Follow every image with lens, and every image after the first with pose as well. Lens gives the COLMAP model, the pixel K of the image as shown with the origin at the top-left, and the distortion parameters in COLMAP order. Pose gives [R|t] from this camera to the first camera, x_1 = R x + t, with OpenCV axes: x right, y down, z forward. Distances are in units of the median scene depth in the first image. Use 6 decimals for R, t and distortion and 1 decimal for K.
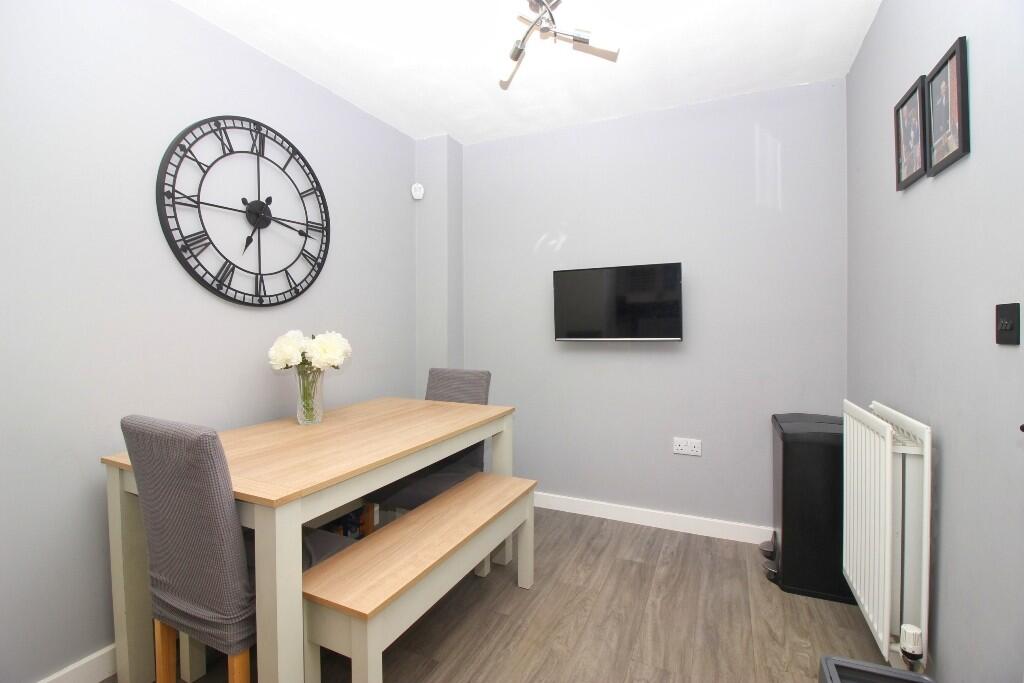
lens RADIAL K [[462.4, 0, 510.4], [0, 462.4, 337.2], [0, 0, 1]] dist [-0.033365, -0.000584]
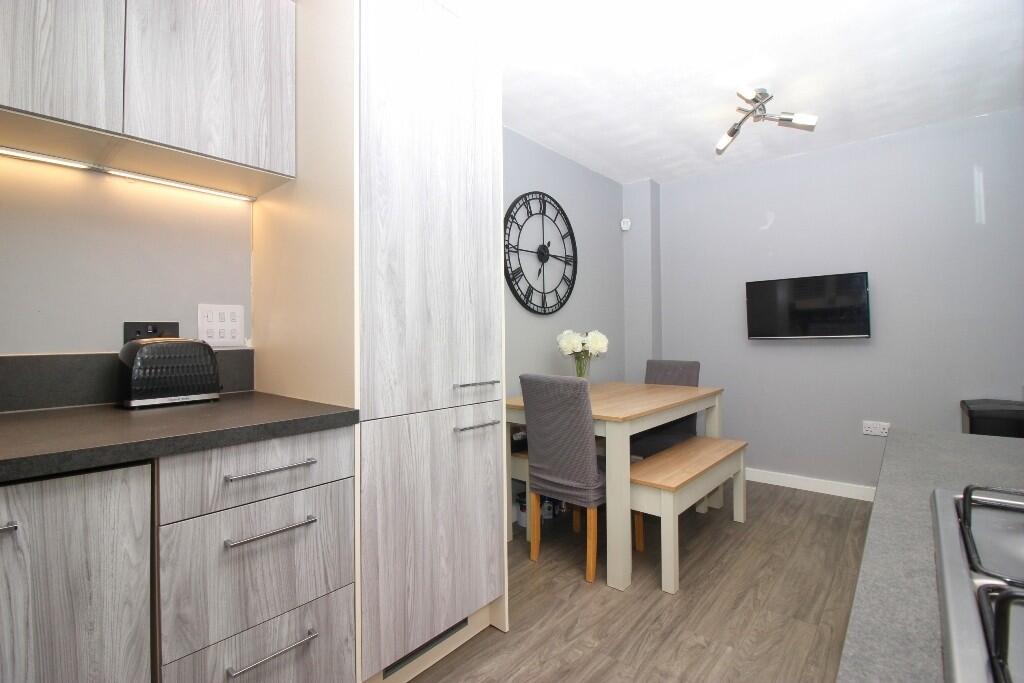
lens RADIAL K [[463.9, 0, 508.4], [0, 463.9, 332.3], [0, 0, 1]] dist [-0.002125, -0.017198]
pose [[0.959461, -0.008625, -0.281708, -0.233944], [-0.000102, 0.999521, -0.030952, 0.039452], [0.281840, 0.029726, 0.959001, -0.501773]]
